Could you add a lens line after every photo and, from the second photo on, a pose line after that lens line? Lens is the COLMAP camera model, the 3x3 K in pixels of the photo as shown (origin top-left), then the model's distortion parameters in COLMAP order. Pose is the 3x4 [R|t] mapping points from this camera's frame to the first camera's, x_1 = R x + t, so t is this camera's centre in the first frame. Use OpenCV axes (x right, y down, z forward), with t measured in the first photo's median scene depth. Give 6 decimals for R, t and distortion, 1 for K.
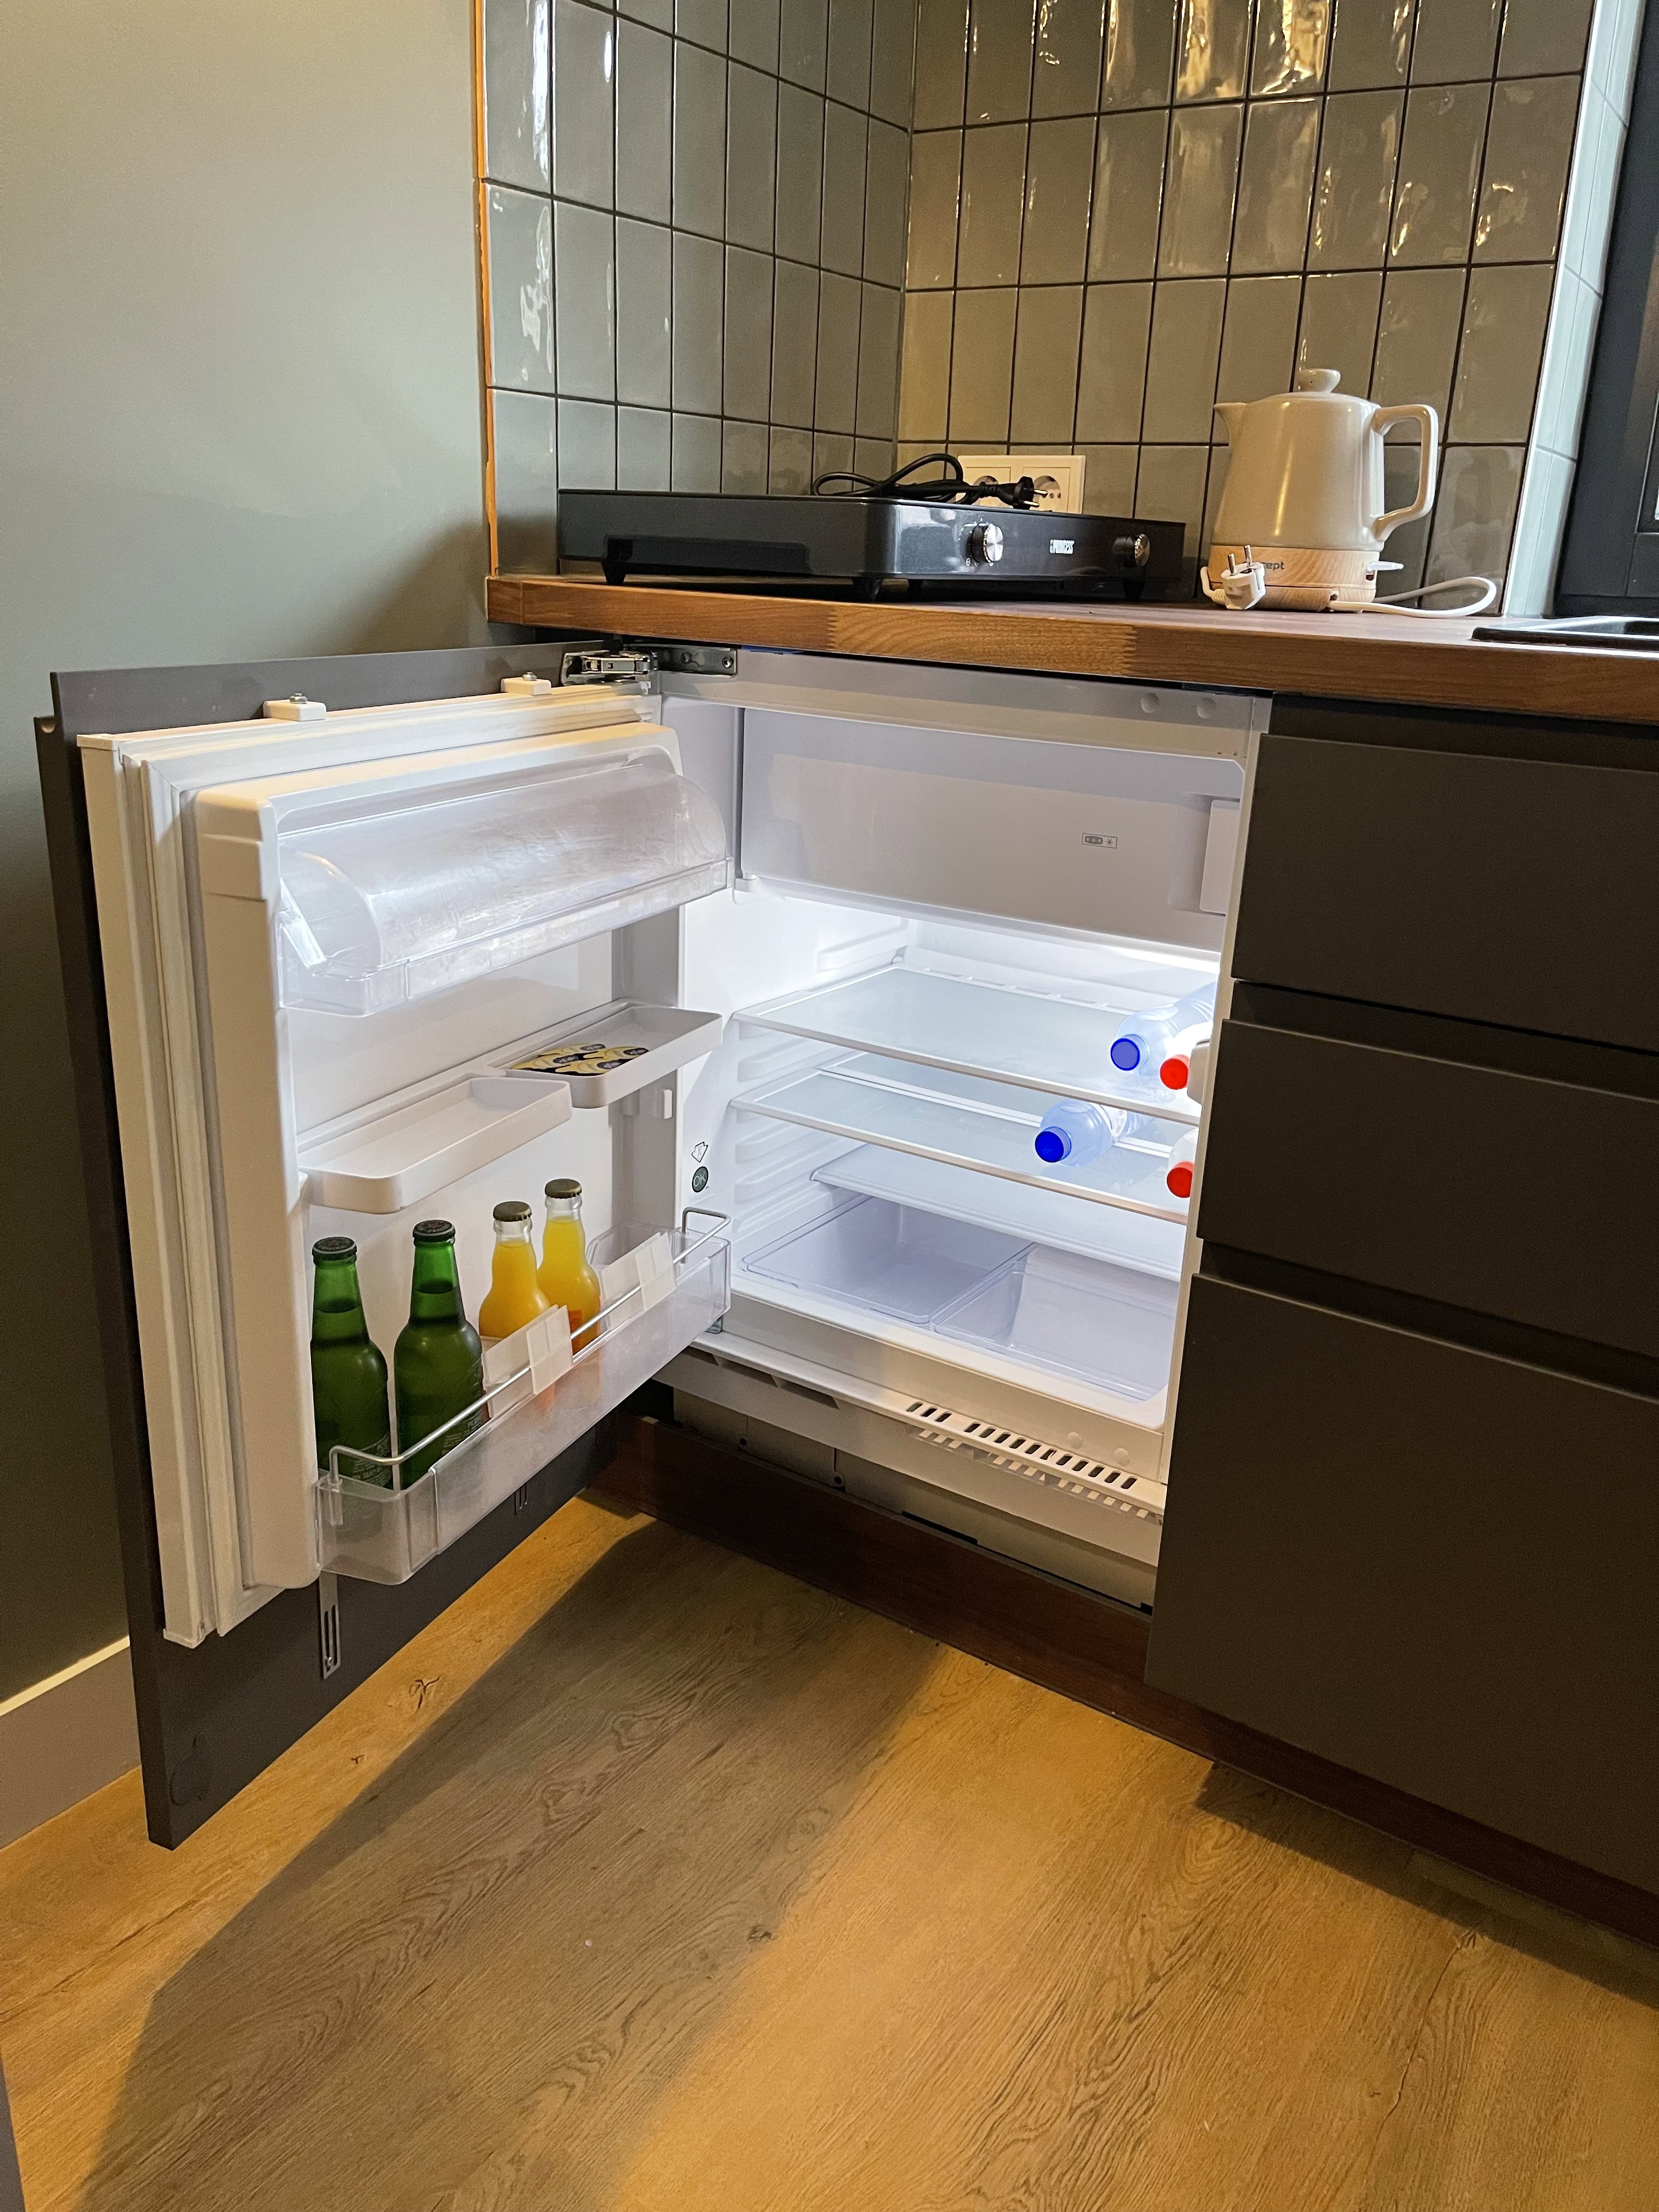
lens RADIAL K [[1698.9, 0, 829.5], [0, 1698.9, 1106.0], [0, 0, 1]] dist [0.003064, -0.002527]
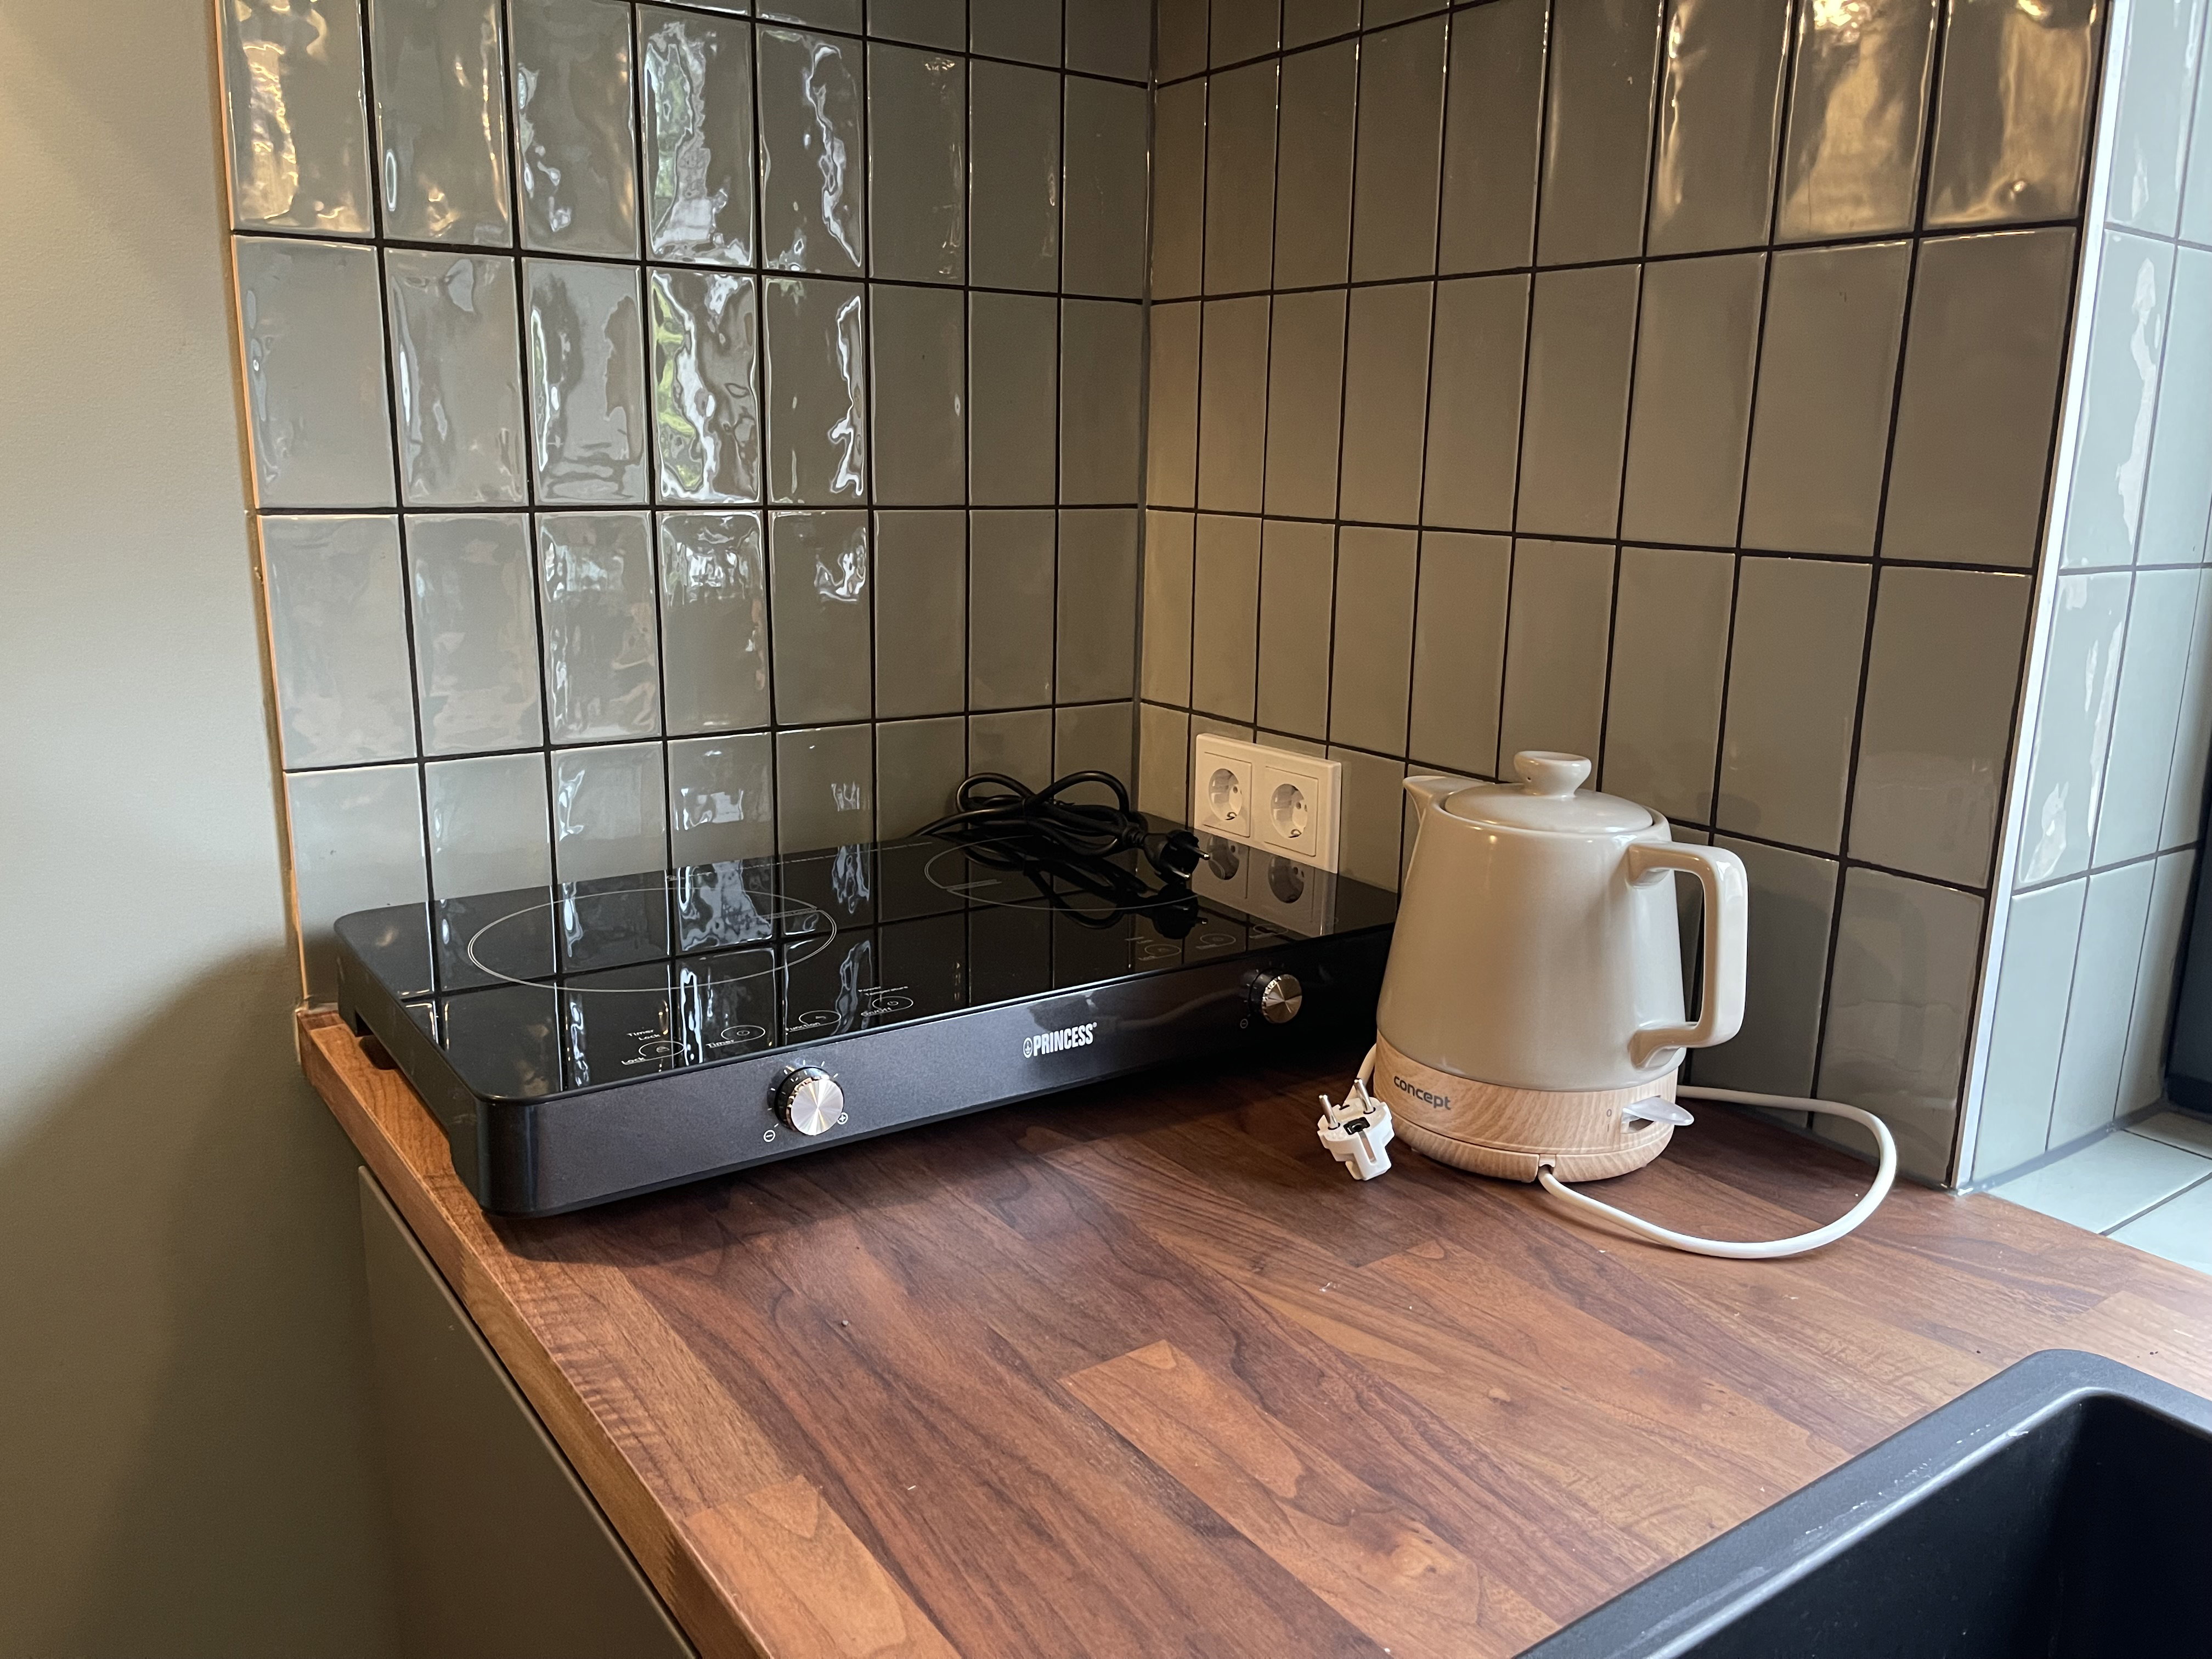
lens RADIAL K [[1613.4, 0, 1096.7], [0, 1613.4, 798.7], [0, 0, 1]] dist [-0.007860, -0.003214]
pose [[0.929506, 0.054539, -0.364751, 0.344889], [-0.097509, 0.990154, -0.100433, -0.351154], [0.355682, 0.128920, 0.925673, 0.459700]]
